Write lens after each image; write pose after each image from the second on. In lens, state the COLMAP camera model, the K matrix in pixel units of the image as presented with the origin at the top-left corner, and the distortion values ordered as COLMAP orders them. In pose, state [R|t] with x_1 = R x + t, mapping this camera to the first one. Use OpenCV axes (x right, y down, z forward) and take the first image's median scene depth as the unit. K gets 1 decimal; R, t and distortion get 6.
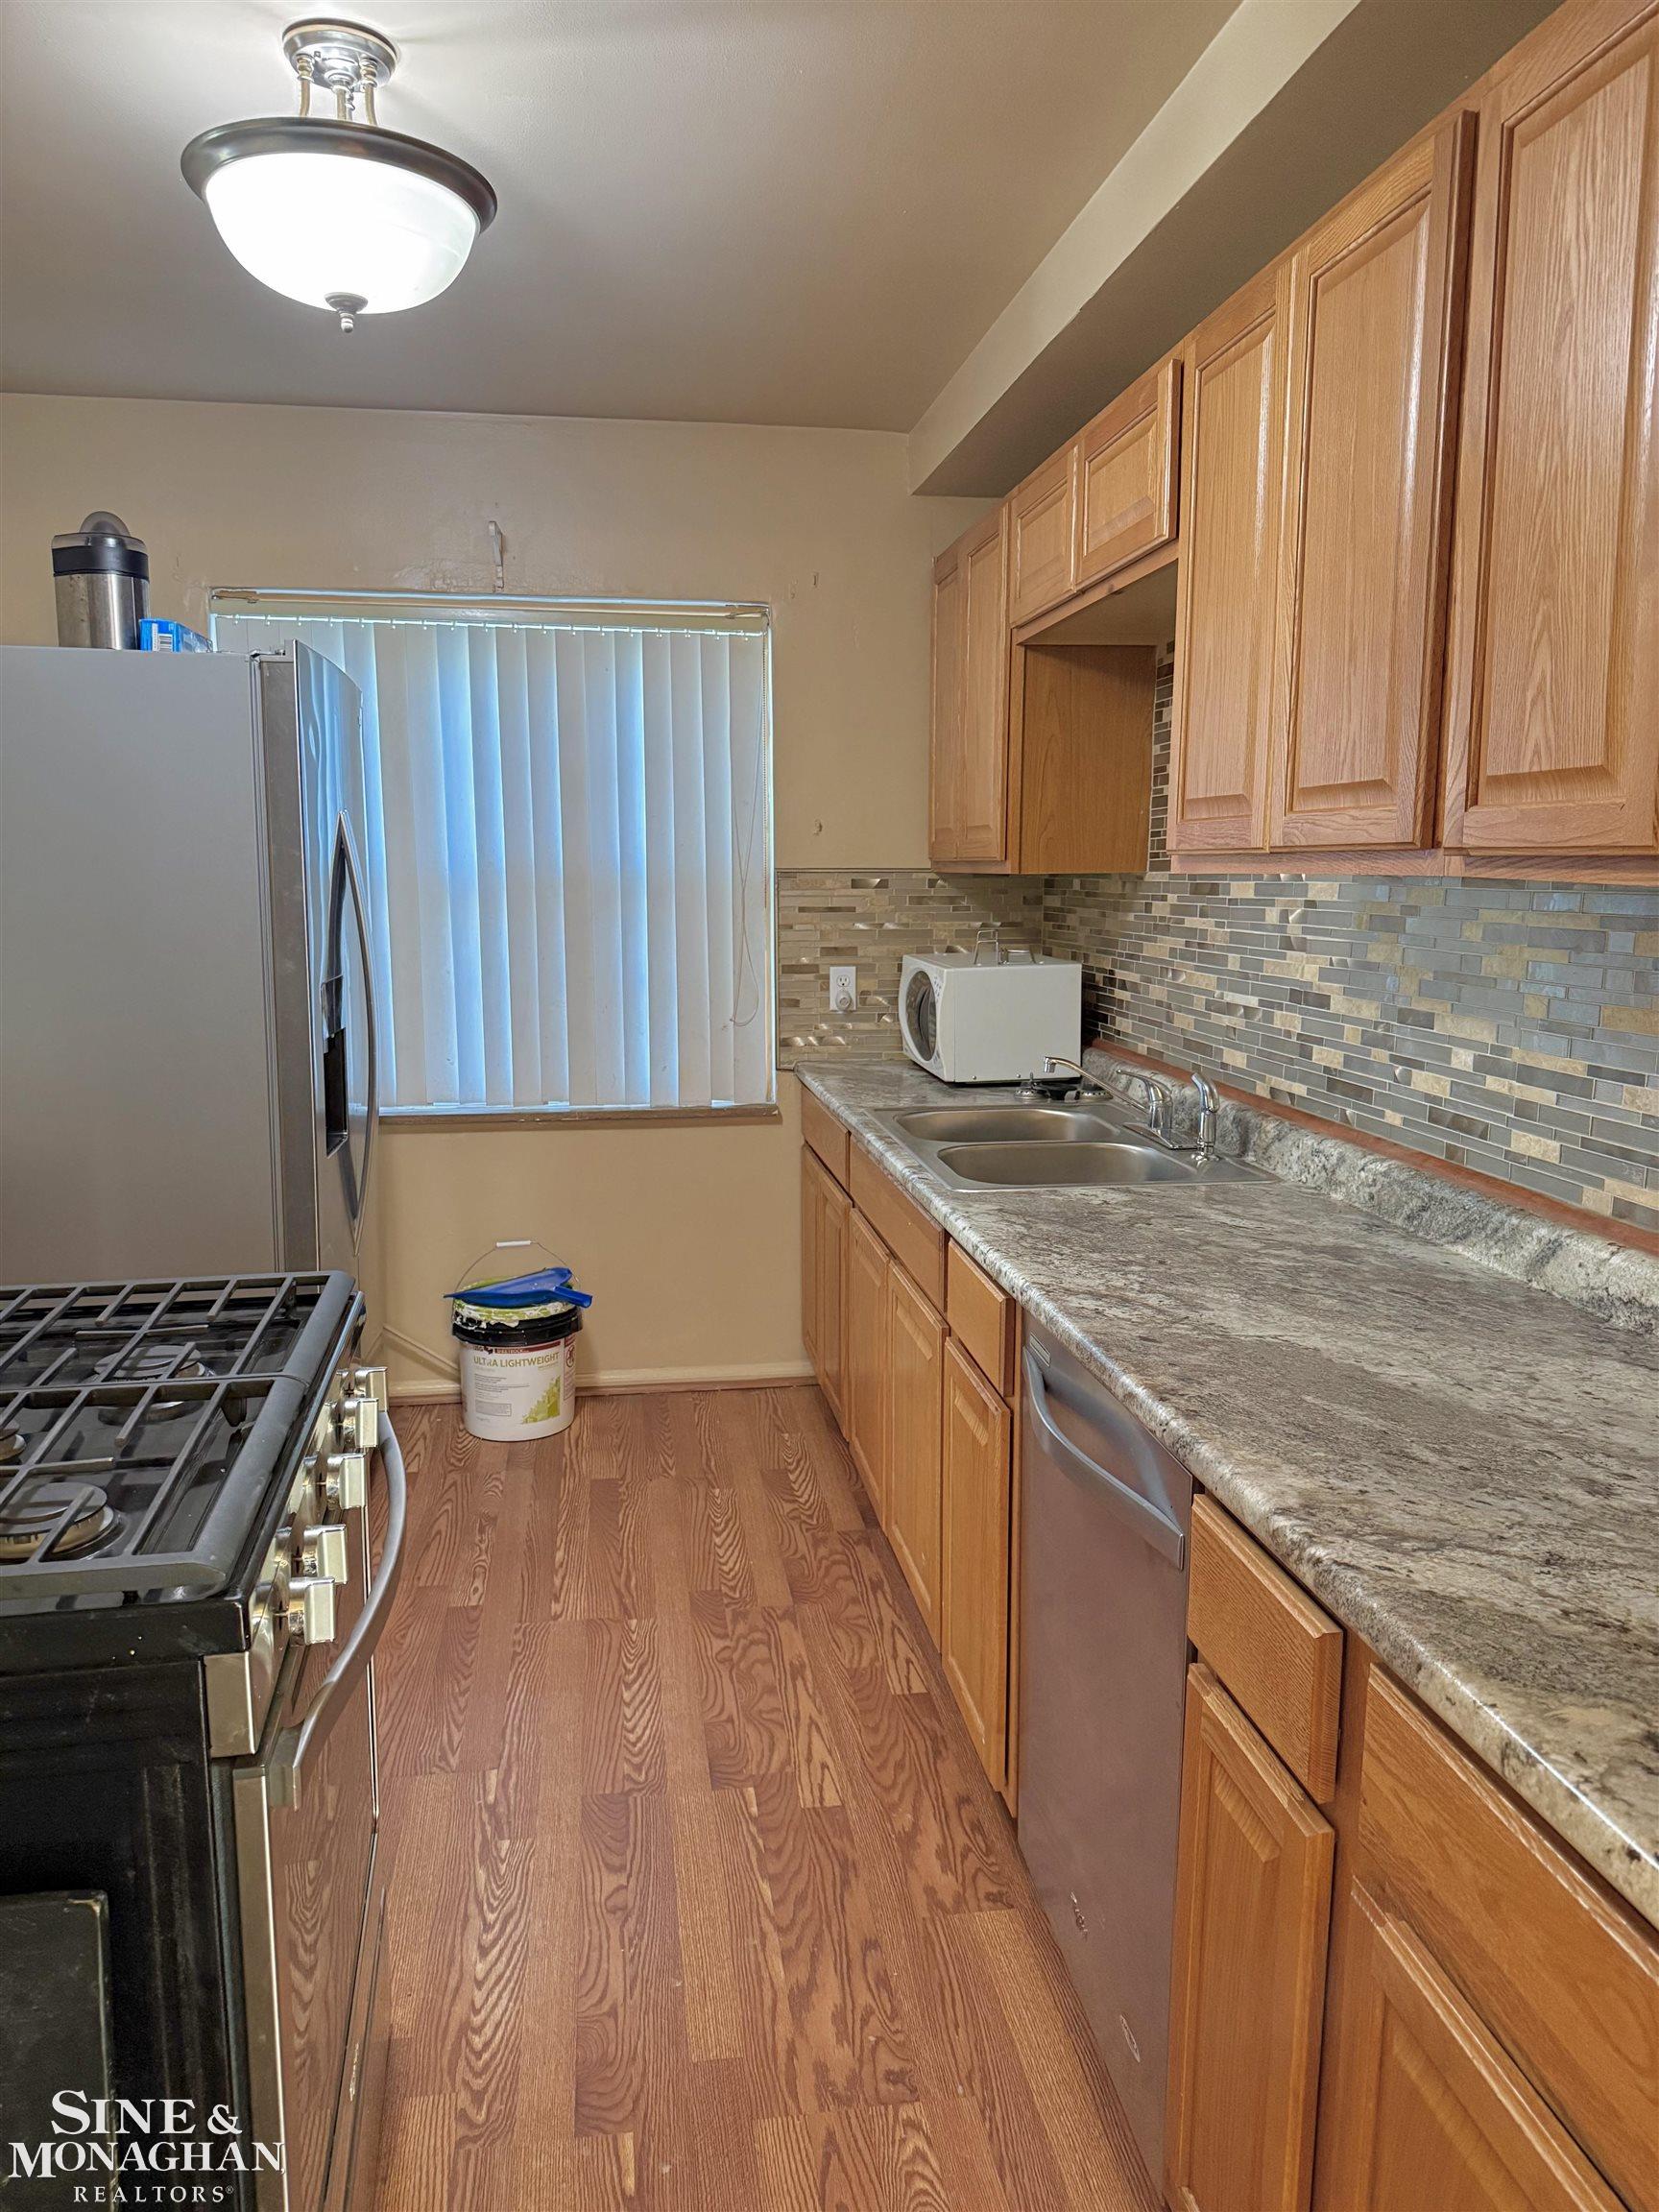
lens RADIAL K [[1576.9, 0, 821.6], [0, 1576.9, 1106.4], [0, 0, 1]] dist [0.094382, -0.001721]
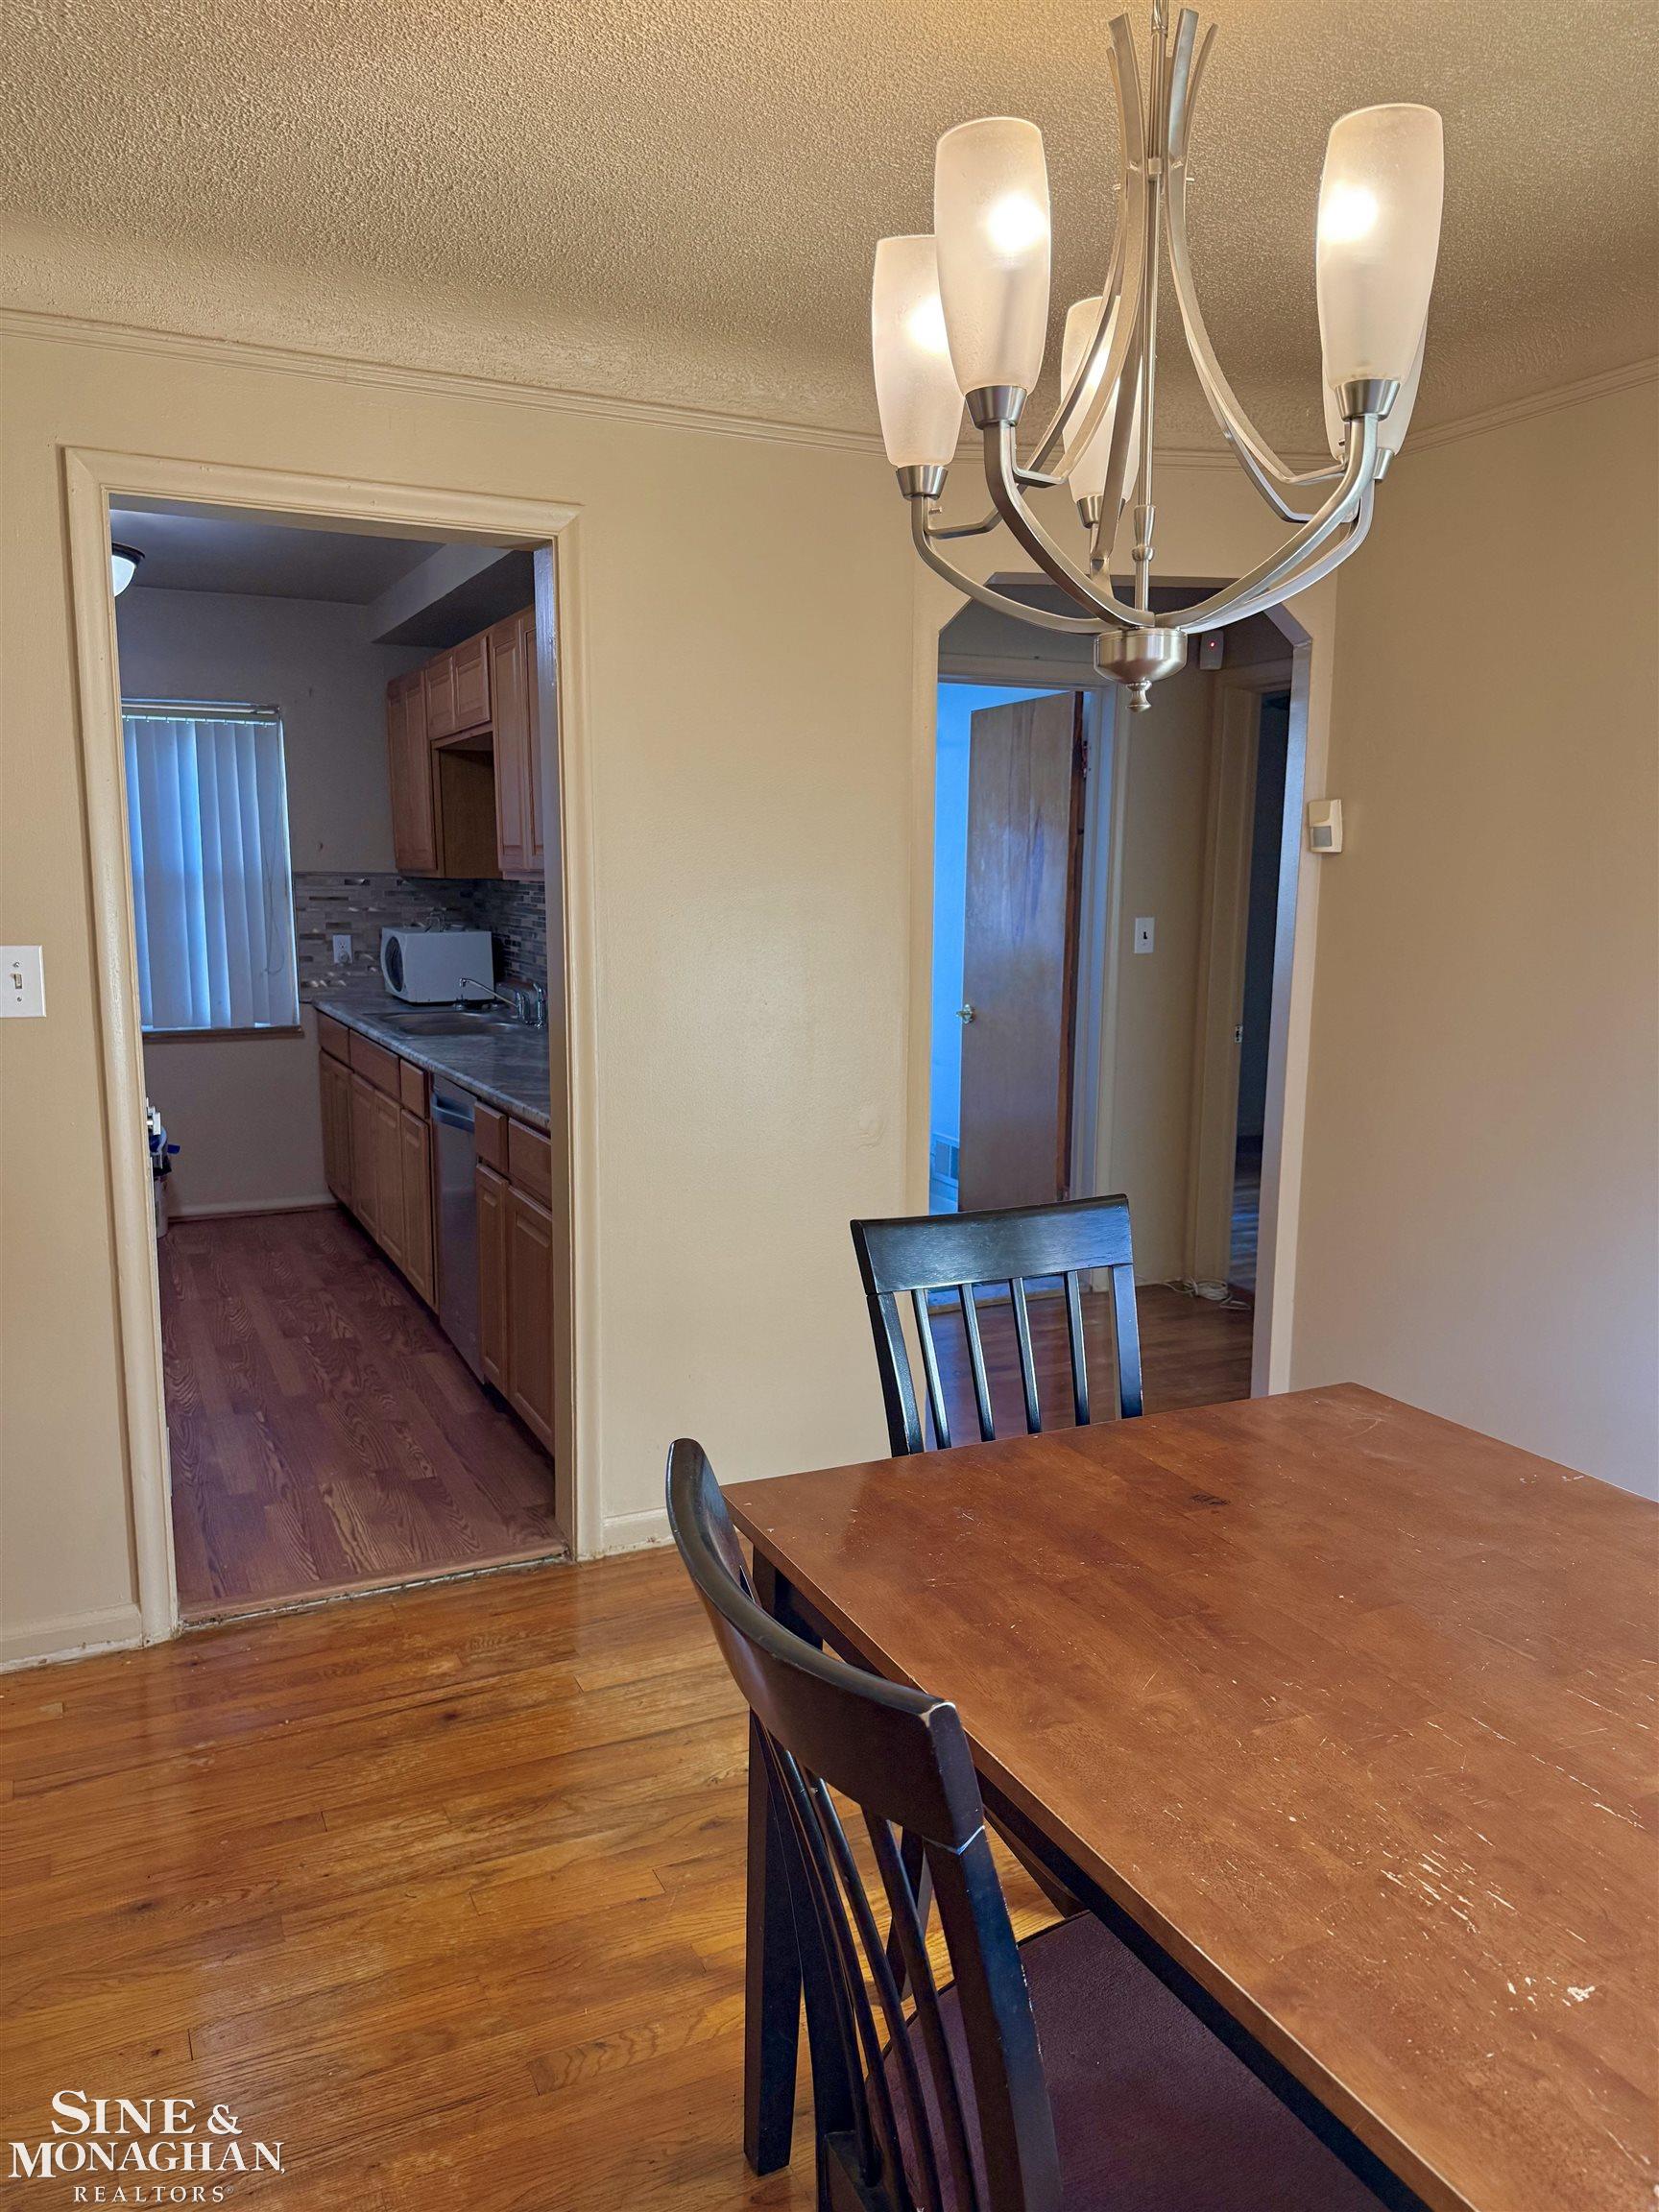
lens RADIAL K [[1576.9, 0, 844.9], [0, 1576.9, 1124.4], [0, 0, 1]] dist [0.094382, -0.001721]
pose [[0.952293, -0.041976, 0.302286, 0.003195], [0.039246, 0.999115, 0.015101, 0.103689], [-0.302653, -0.002517, 0.953098, -0.723029]]
